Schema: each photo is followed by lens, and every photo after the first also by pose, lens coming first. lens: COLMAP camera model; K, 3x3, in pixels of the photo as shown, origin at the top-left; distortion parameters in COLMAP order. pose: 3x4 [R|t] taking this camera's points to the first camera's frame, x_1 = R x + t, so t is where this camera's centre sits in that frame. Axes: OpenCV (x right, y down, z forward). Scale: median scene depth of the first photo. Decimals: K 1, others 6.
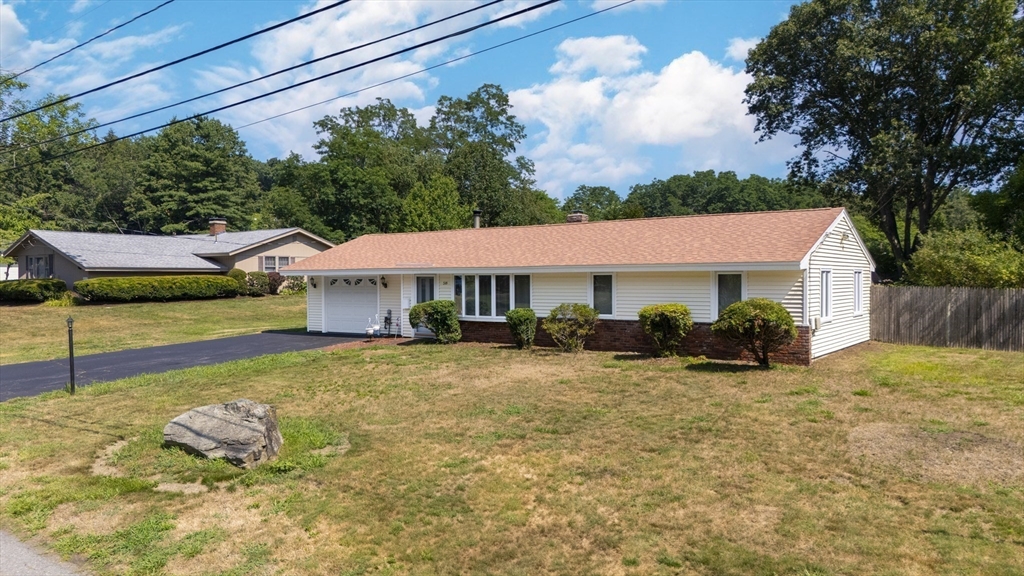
lens RADIAL K [[750.8, 0, 512.0], [0, 750.8, 288.0], [0, 0, 1]] dist [0.034386, -0.003178]
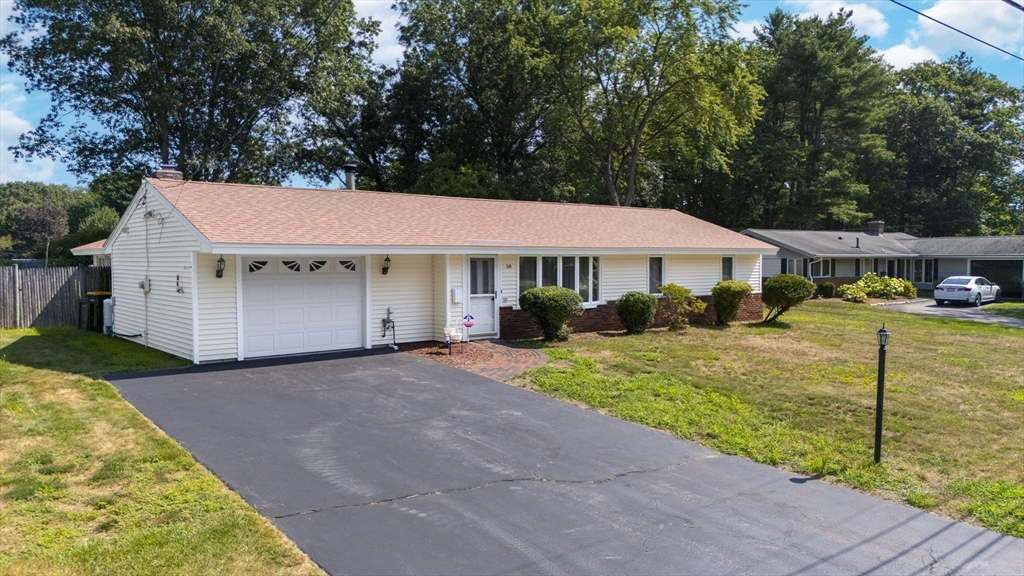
lens RADIAL K [[750.8, 0, 512.0], [0, 750.8, 288.0], [0, 0, 1]] dist [0.034386, -0.003178]
pose [[0.260775, -0.032815, 0.964842, -0.902799], [0.014558, 0.999442, 0.030057, -0.007574], [-0.965290, 0.006208, 0.261107, 0.847207]]
